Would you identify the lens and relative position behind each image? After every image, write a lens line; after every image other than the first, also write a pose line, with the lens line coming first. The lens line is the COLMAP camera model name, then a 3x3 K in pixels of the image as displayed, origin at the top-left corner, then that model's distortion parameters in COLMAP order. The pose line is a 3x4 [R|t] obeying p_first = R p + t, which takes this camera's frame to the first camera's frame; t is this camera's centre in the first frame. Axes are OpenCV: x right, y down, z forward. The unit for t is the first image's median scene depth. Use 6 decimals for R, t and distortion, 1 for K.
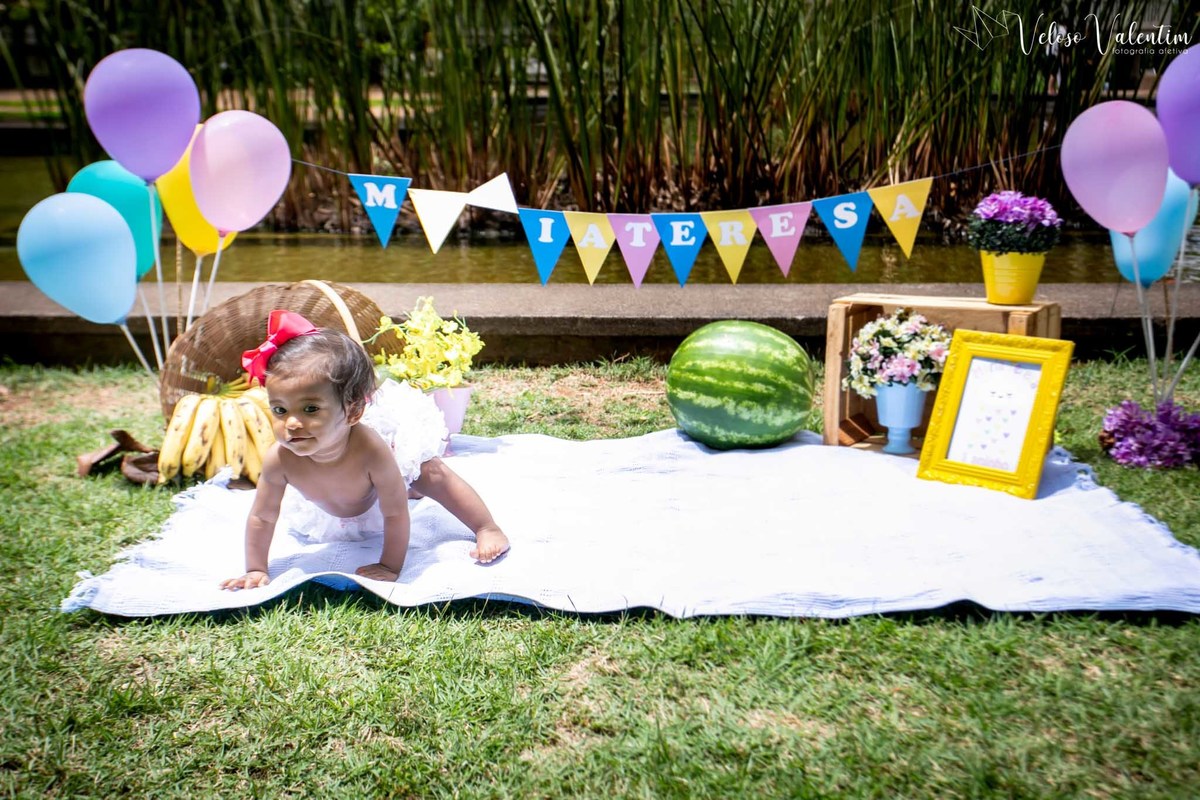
lens RADIAL K [[1323.9, 0, 617.7], [0, 1323.9, 396.4], [0, 0, 1]] dist [0.006343, 0.157691]
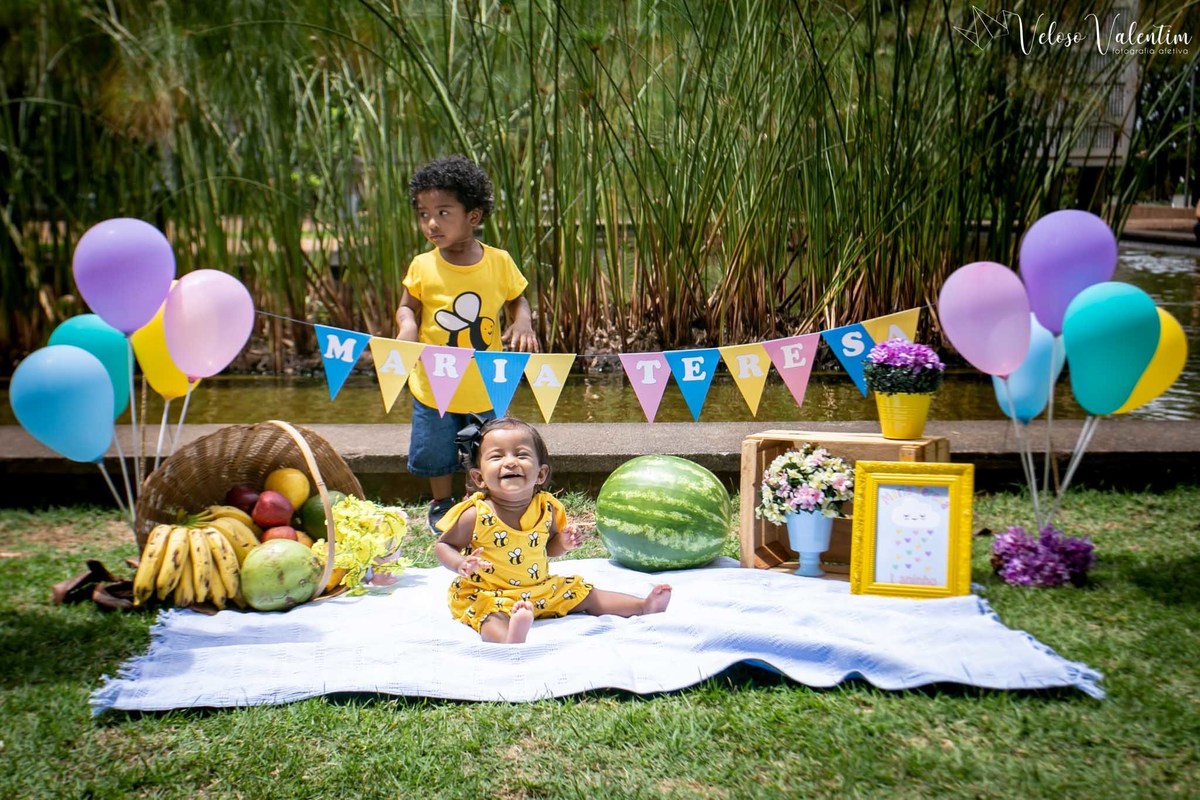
lens RADIAL K [[1439.4, 0, 577.1], [0, 1439.4, 396.8], [0, 0, 1]] dist [0.039395, 0.023868]
pose [[0.999884, -0.006135, 0.013953, 0.005644], [0.007546, 0.994607, -0.103437, 0.017908], [-0.013243, 0.103531, 0.994538, -0.197617]]
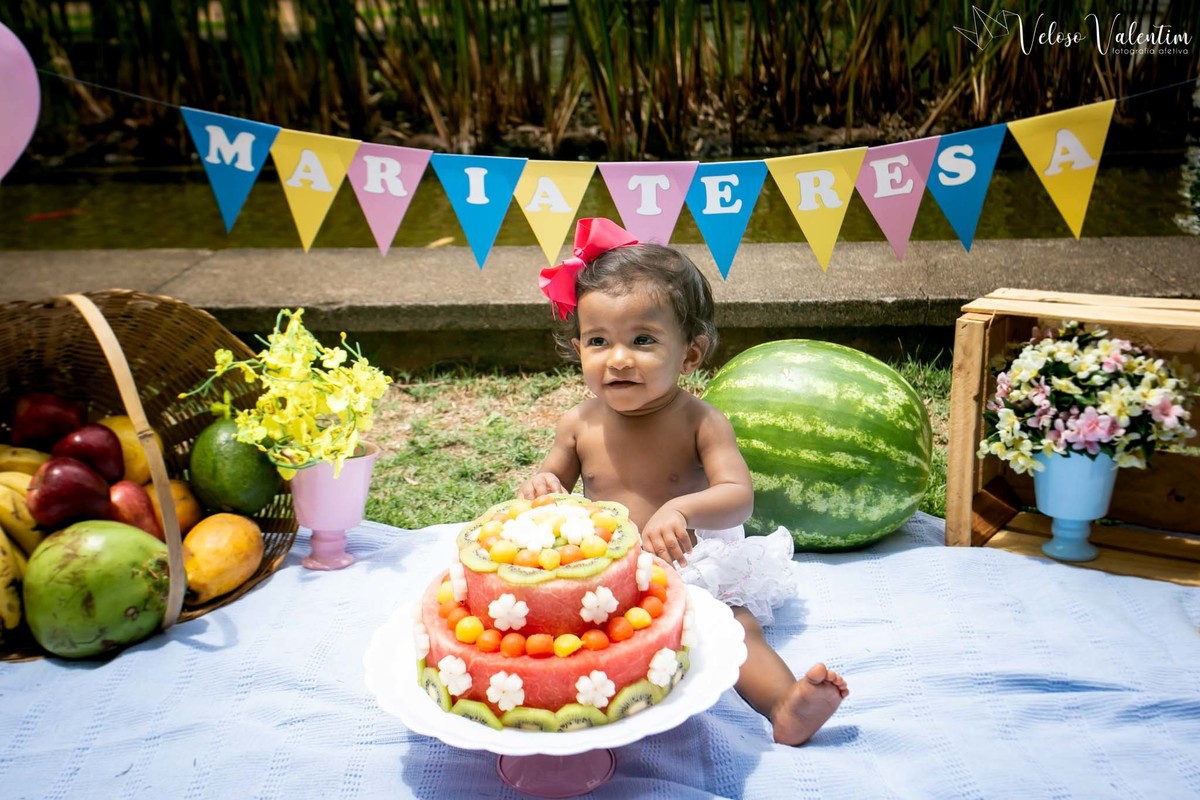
lens RADIAL K [[1323.9, 0, 617.7], [0, 1323.9, 396.4], [0, 0, 1]] dist [0.006343, 0.157691]
pose [[0.999221, -0.008662, -0.038500, 0.028097], [0.011167, 0.997802, 0.065318, -0.074638], [0.037850, -0.065697, 0.997121, 0.394873]]
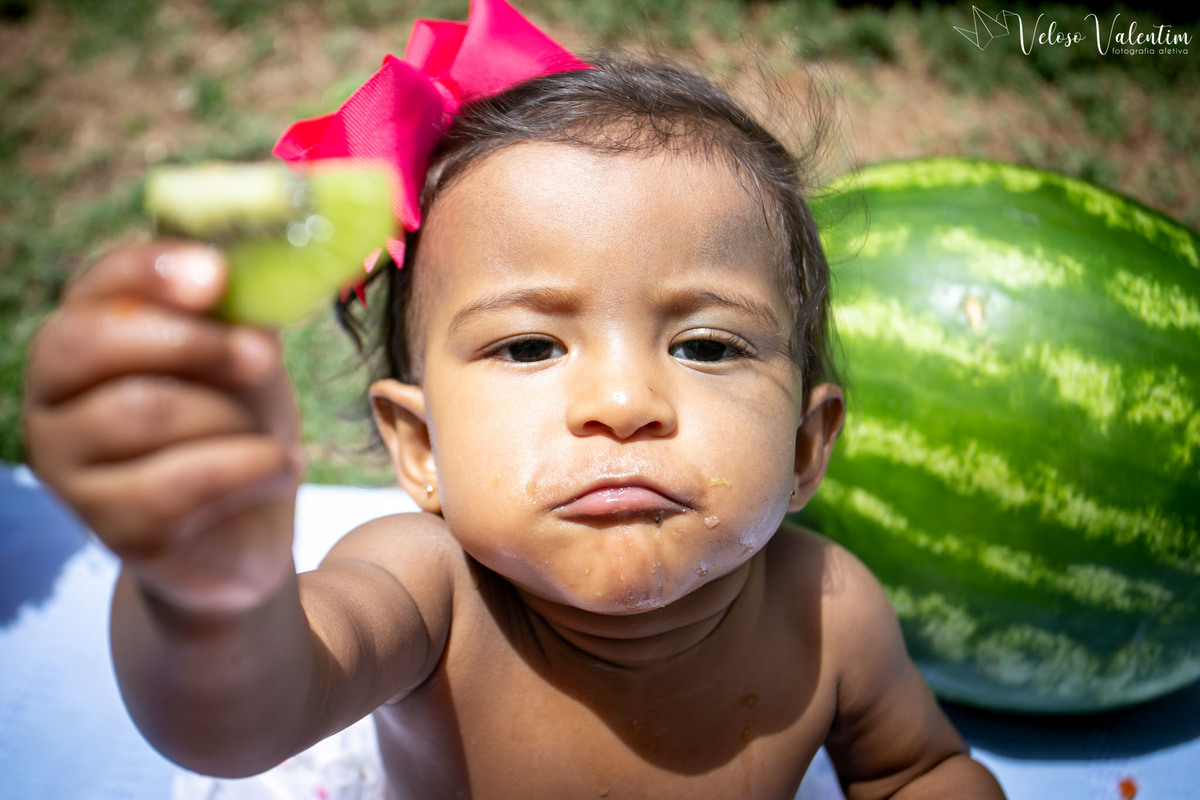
lens RADIAL K [[1323.9, 0, 617.7], [0, 1323.9, 396.4], [0, 0, 1]] dist [0.006343, 0.157691]
pose [[0.997726, 0.064550, -0.019388, 0.029916], [-0.047336, 0.875883, 0.480196, -0.133011], [0.047978, -0.478187, 0.876947, 0.809095]]
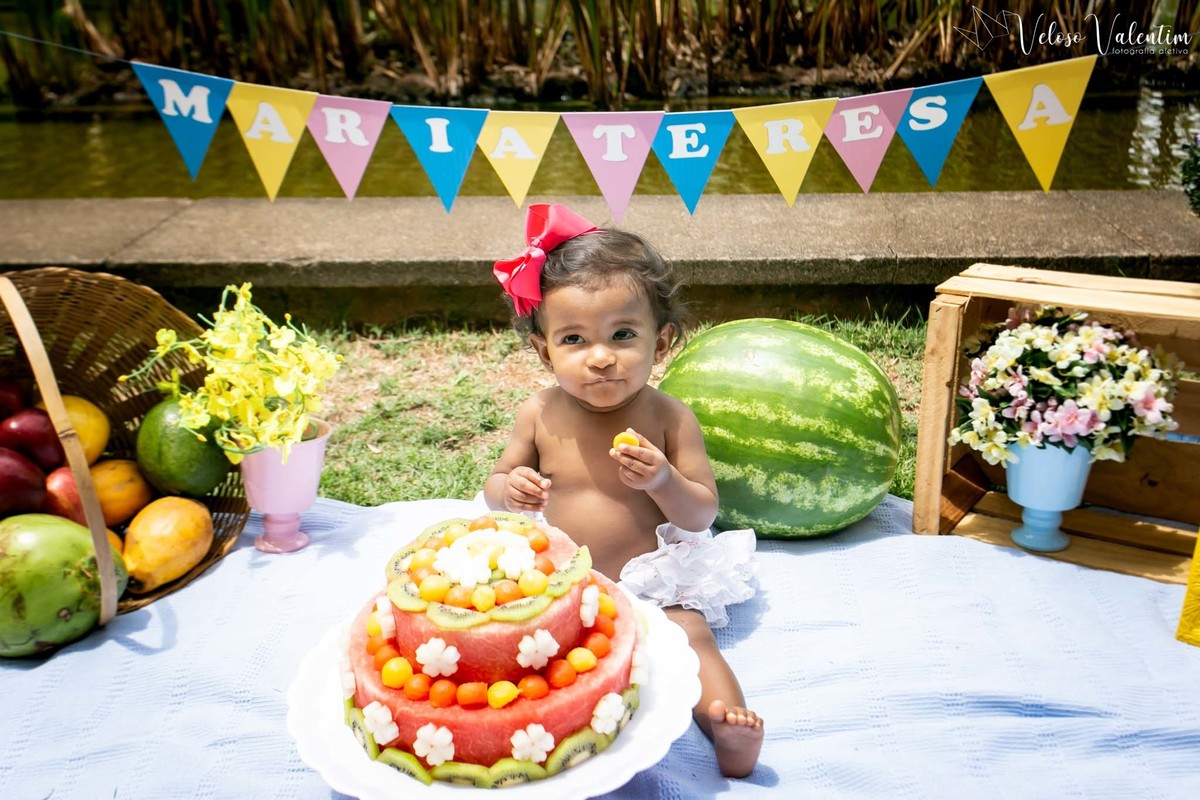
lens RADIAL K [[1197.5, 0, 600.0], [0, 1197.5, 400.0], [0, 0, 1]] dist [0.008316, 0.015874]
pose [[0.999055, -0.002056, -0.043412, 0.038557], [0.008207, 0.989835, 0.141983, -0.101465], [0.042679, -0.142205, 0.988917, 0.478558]]
